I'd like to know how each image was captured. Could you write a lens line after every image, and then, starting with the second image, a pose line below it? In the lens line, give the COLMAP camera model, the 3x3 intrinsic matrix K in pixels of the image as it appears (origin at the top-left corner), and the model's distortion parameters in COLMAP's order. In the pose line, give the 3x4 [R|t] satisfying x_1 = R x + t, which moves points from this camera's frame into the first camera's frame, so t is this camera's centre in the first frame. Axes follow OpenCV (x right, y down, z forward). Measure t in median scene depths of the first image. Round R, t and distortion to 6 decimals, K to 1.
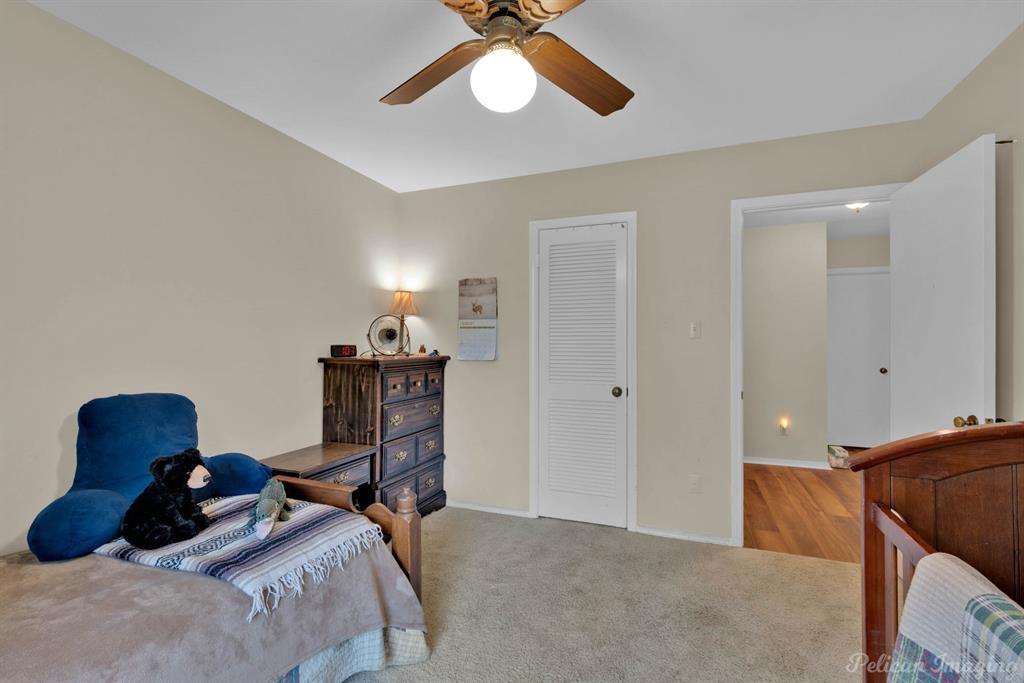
lens RADIAL K [[444.6, 0, 513.8], [0, 444.6, 344.0], [0, 0, 1]] dist [0.002205, 0.000085]
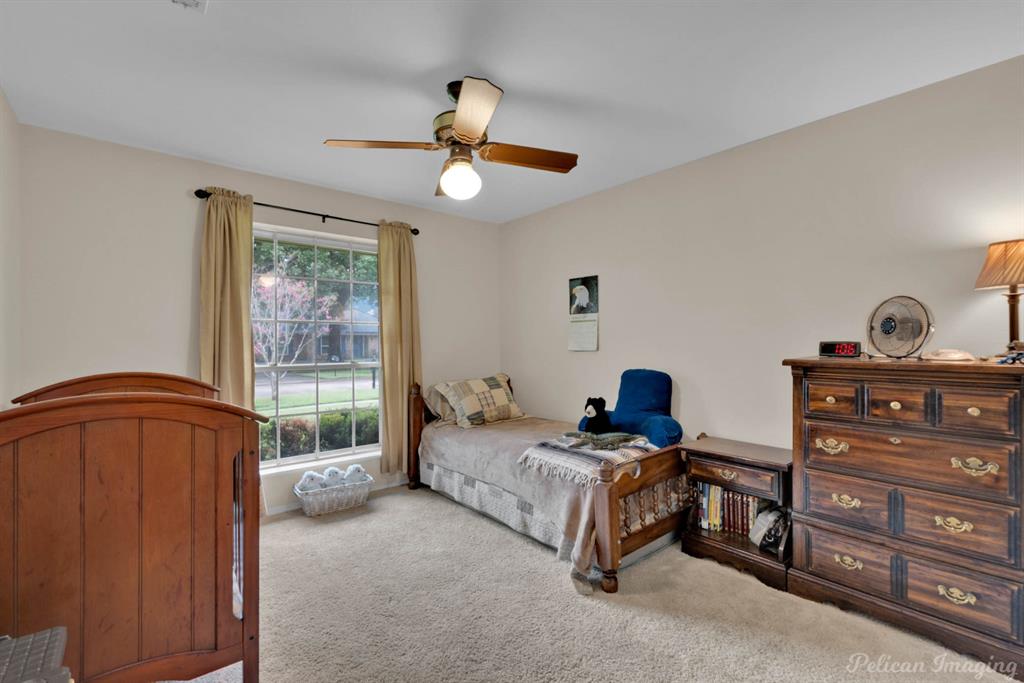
lens RADIAL K [[444.6, 0, 513.8], [0, 444.6, 344.0], [0, 0, 1]] dist [0.002205, 0.000085]
pose [[-0.472400, 0.005133, -0.881369, 0.588326], [0.003592, 0.999986, 0.003899, 0.000675], [0.881377, -0.001324, -0.472412, 0.843992]]
